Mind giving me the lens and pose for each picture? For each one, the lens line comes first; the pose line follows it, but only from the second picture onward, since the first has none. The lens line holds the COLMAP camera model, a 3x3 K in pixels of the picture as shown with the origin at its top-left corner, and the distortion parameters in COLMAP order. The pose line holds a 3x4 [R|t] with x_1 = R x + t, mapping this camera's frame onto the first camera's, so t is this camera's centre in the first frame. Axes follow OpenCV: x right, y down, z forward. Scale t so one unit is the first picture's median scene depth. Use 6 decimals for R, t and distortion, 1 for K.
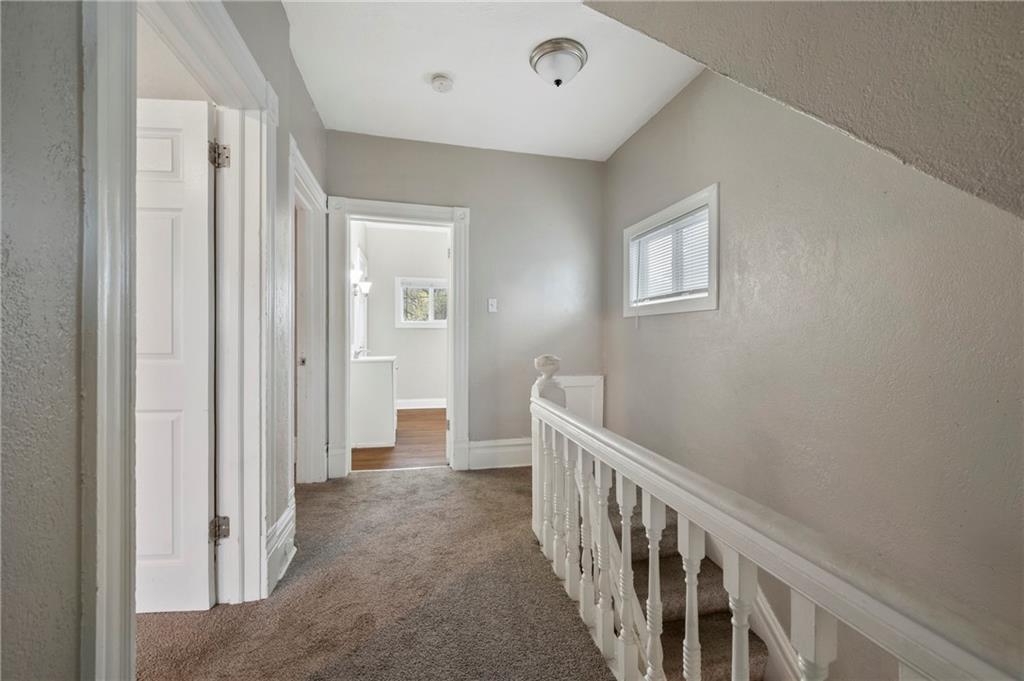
lens RADIAL K [[408.8, 0, 512.0], [0, 408.8, 340.5], [0, 0, 1]] dist [-0.000021, -0.000012]
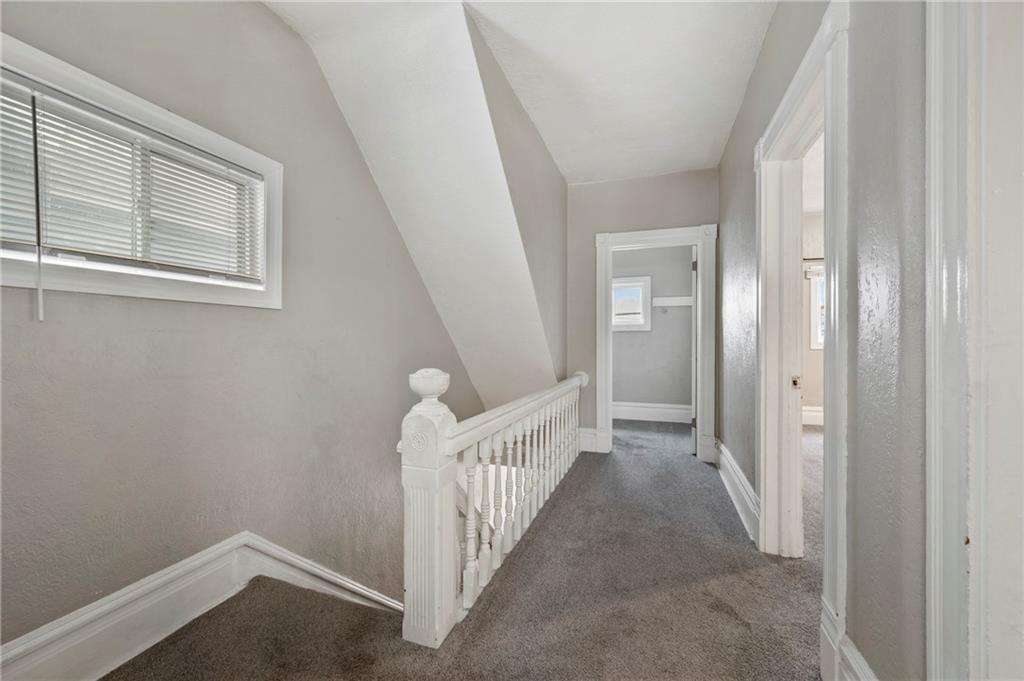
lens RADIAL K [[408.8, 0, 512.0], [0, 408.8, 340.5], [0, 0, 1]] dist [-0.000021, -0.000012]
pose [[-0.839359, -0.005928, 0.543545, -0.377248], [0.000731, 0.999927, 0.012036, -0.017975], [-0.543577, 0.010500, -0.839294, 1.407449]]
